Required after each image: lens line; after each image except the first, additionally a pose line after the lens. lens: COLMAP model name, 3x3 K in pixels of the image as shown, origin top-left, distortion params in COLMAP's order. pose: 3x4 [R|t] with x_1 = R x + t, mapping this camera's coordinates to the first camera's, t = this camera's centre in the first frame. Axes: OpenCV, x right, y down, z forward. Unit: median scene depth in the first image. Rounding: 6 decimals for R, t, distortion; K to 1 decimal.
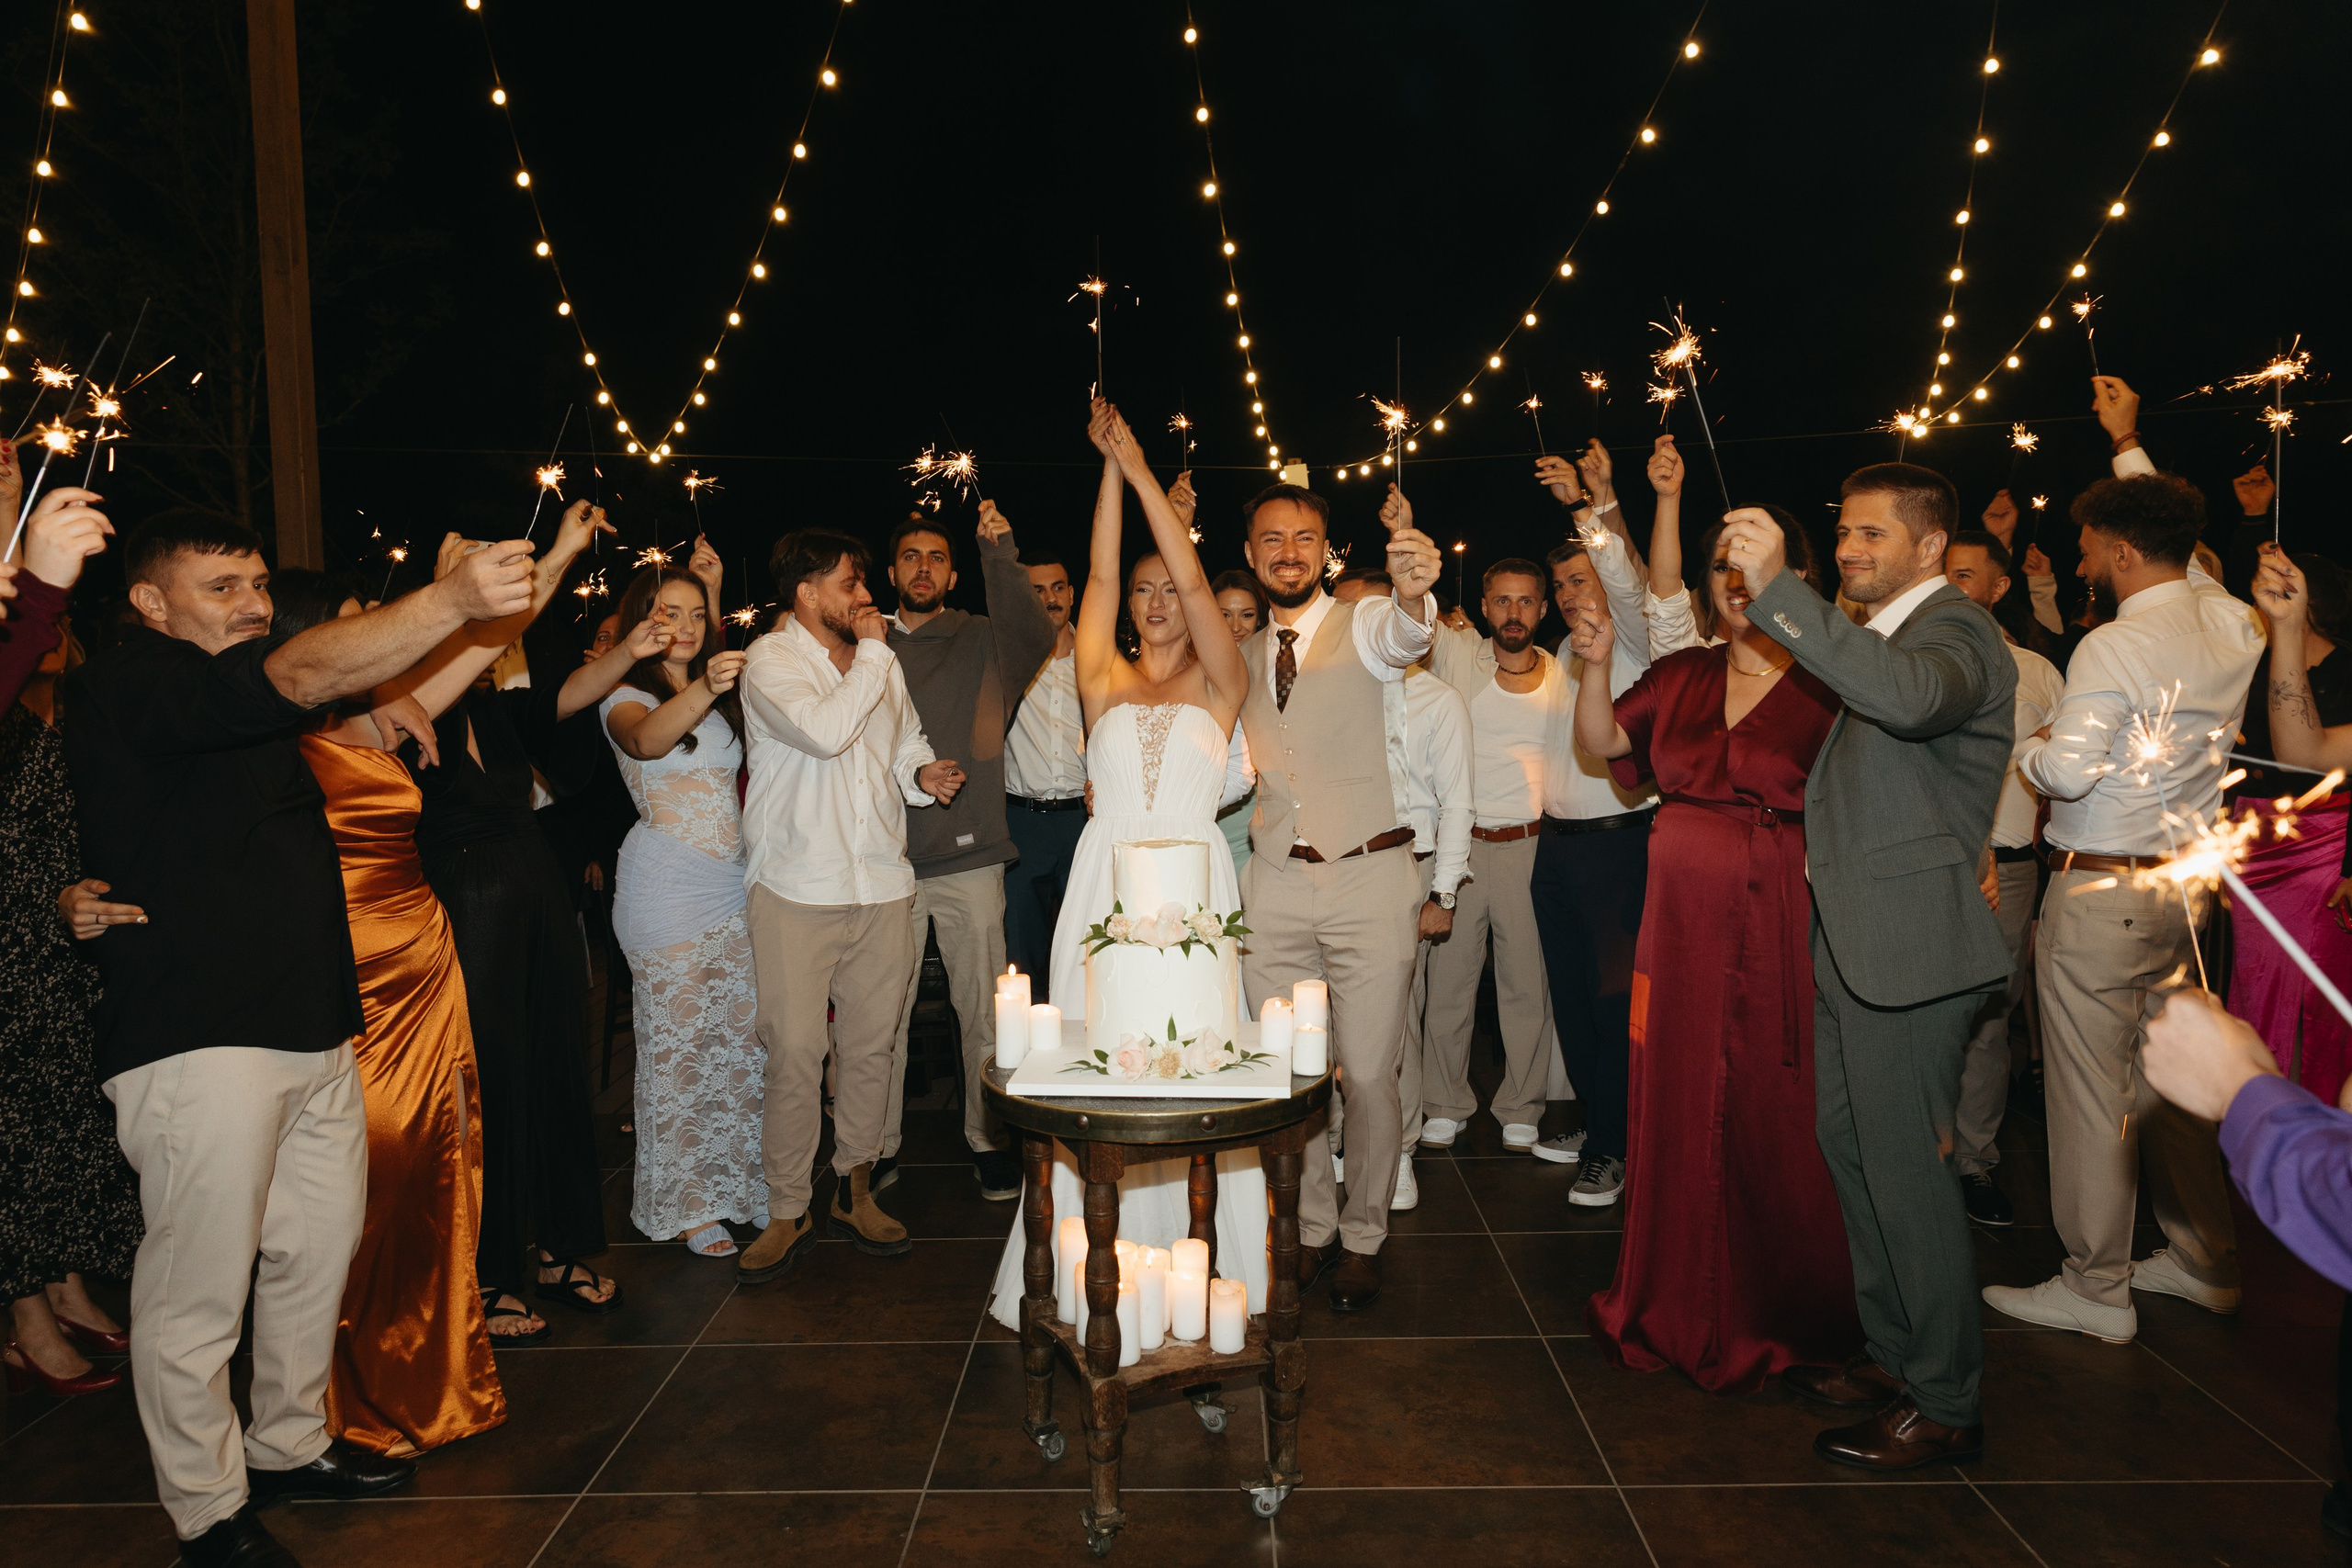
lens RADIAL K [[1650.5, 0, 1182.7], [0, 1650.5, 764.2], [0, 0, 1]] dist [-0.106271, -0.000947]
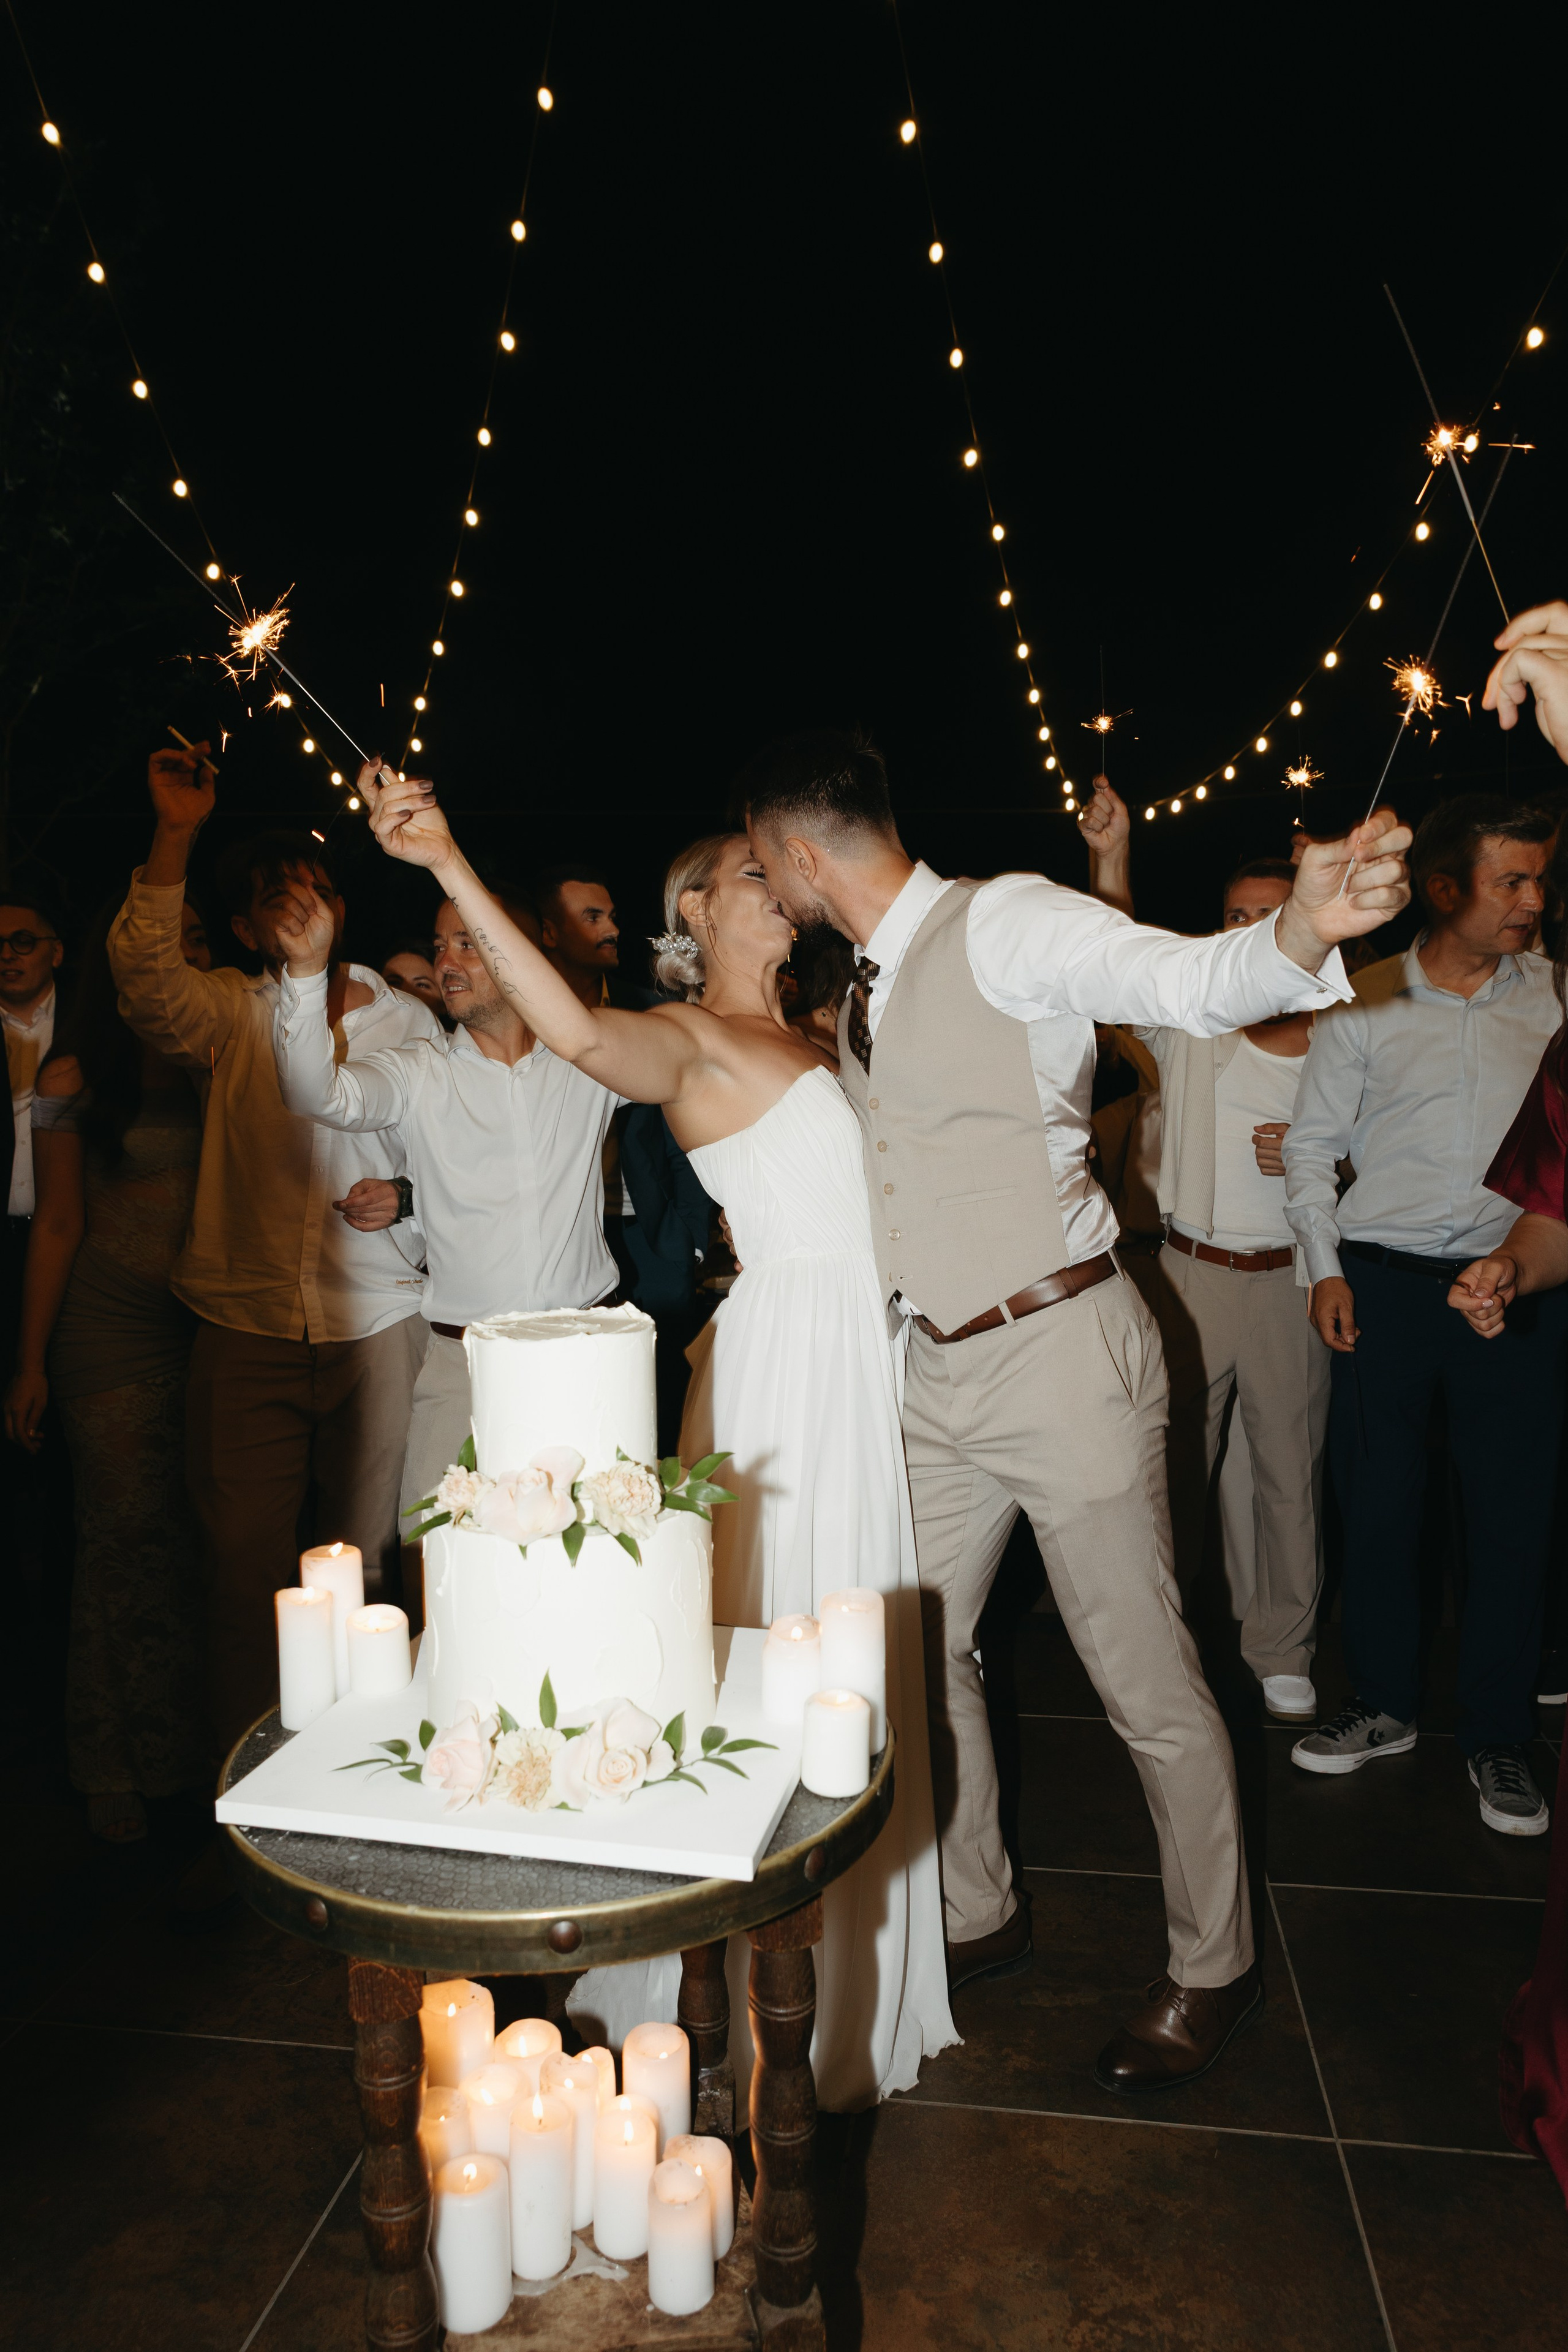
lens RADIAL K [[1636.3, 0, 757.3], [0, 1636.3, 1182.5], [0, 0, 1]] dist [-0.053242, -0.001130]
pose [[0.987005, 0.002690, -0.160669, 0.120995], [0.000979, 0.999741, 0.022751, -0.008362], [0.160688, -0.022612, 0.986746, 0.462081]]
